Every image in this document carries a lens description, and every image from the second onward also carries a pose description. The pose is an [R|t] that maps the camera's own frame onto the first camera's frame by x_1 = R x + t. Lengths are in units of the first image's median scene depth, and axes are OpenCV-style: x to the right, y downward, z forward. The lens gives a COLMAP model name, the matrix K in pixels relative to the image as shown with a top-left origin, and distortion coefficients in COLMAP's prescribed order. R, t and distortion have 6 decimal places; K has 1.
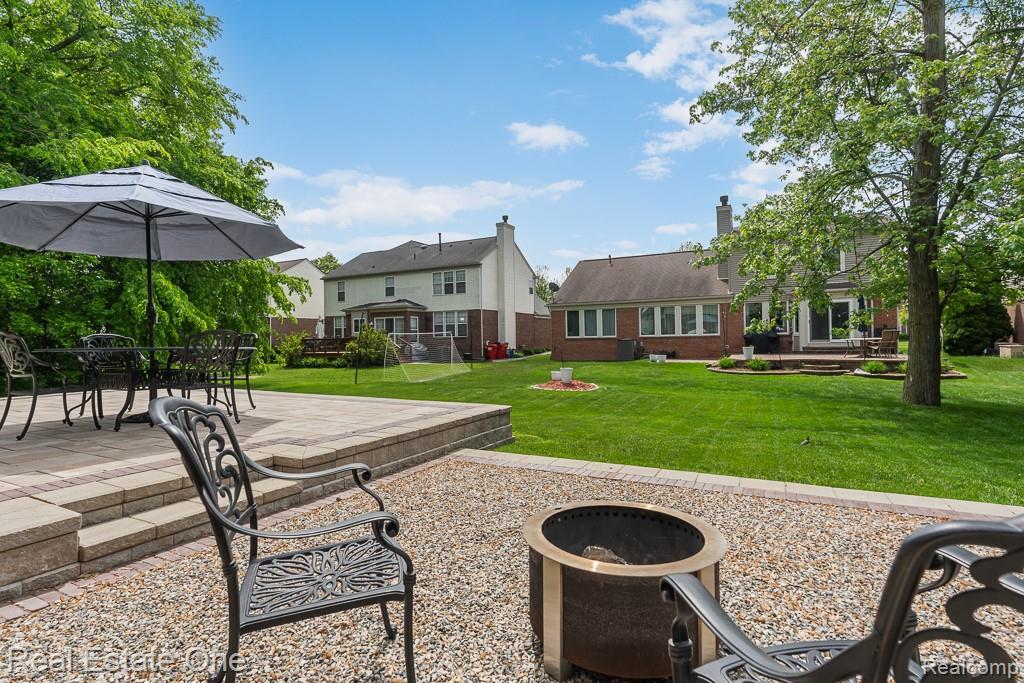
lens RADIAL K [[470.8, 0, 507.7], [0, 470.8, 338.2], [0, 0, 1]] dist [-0.000938, 0.000142]
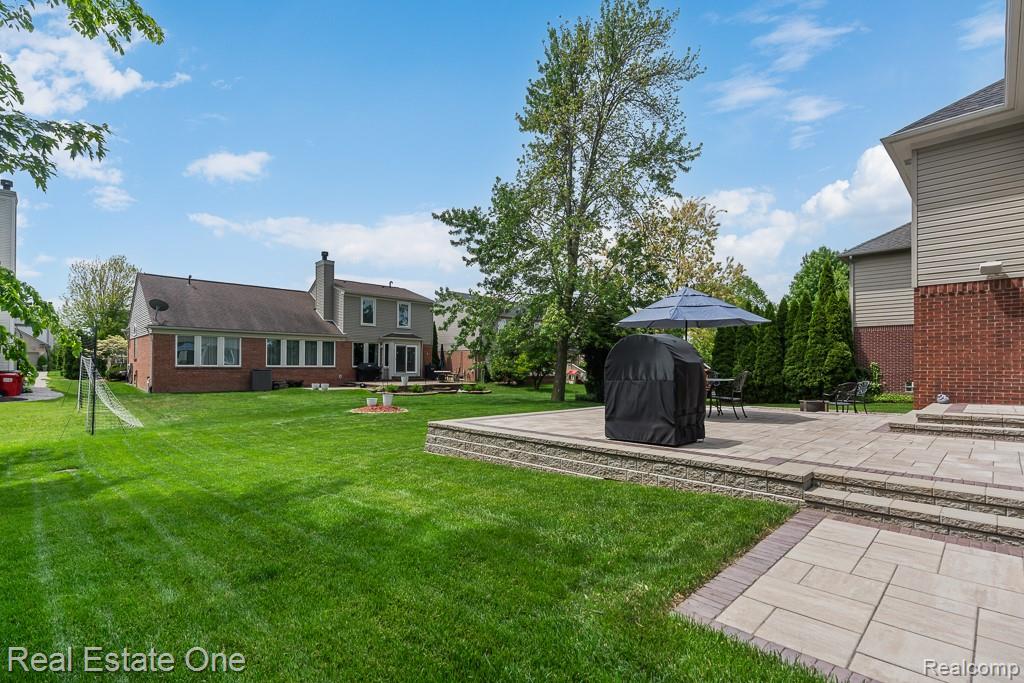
lens RADIAL K [[479.6, 0, 513.1], [0, 479.6, 370.5], [0, 0, 1]] dist [-0.000117, 0.000052]
pose [[0.412111, 0.014723, 0.911015, -0.455569], [-0.013274, 0.999860, -0.010154, 0.008312], [-0.911037, -0.007909, 0.412249, 0.075670]]
